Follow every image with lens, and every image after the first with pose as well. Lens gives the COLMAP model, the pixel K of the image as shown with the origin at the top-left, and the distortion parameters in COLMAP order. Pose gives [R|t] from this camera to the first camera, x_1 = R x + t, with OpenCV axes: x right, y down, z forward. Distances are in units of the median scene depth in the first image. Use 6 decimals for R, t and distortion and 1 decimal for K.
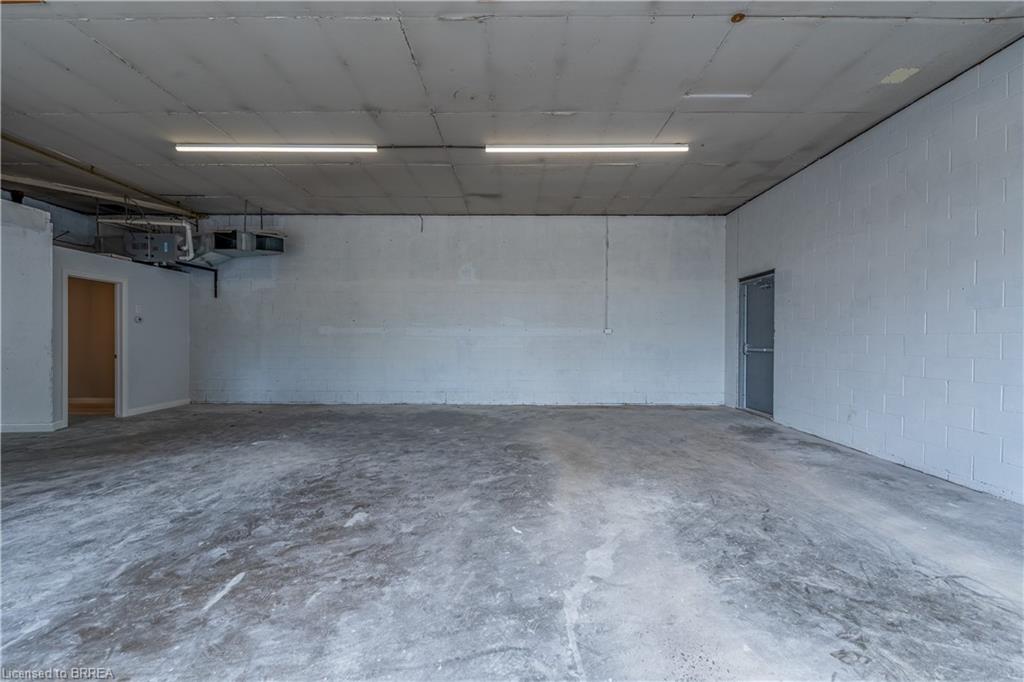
lens RADIAL K [[407.0, 0, 513.6], [0, 407.0, 343.3], [0, 0, 1]] dist [-0.001652, -0.000170]
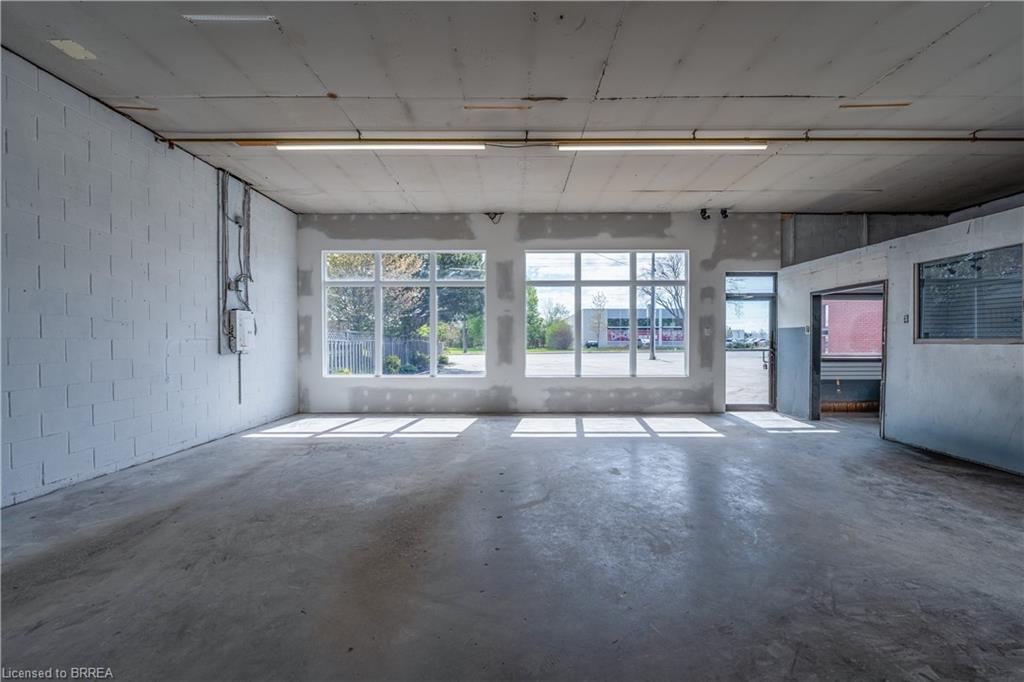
lens RADIAL K [[407.0, 0, 513.6], [0, 407.0, 343.3], [0, 0, 1]] dist [-0.001652, -0.000170]
pose [[-0.999953, -0.003494, -0.009067, -0.011760], [-0.003668, 0.999808, 0.019253, -0.034501], [0.008998, 0.019286, -0.999774, 1.898830]]
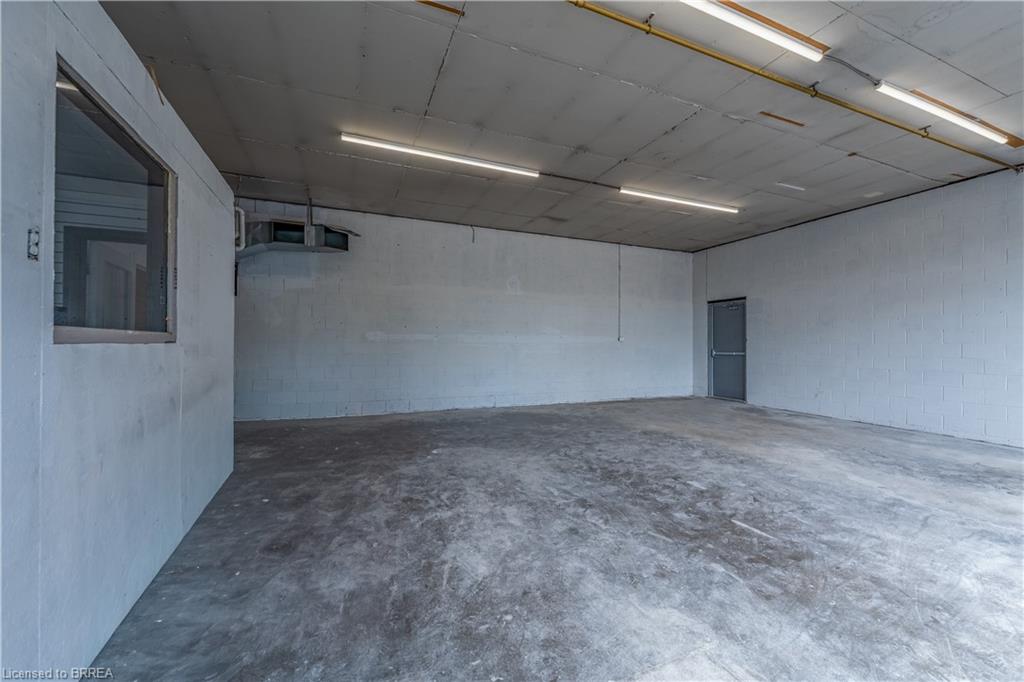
lens RADIAL K [[407.0, 0, 513.6], [0, 407.0, 343.3], [0, 0, 1]] dist [-0.001652, -0.000170]
pose [[0.918816, 0.002192, 0.394681, -1.136157], [0.002832, 0.999922, -0.012145, -0.007127], [-0.394677, 0.012277, 0.918738, 0.020104]]
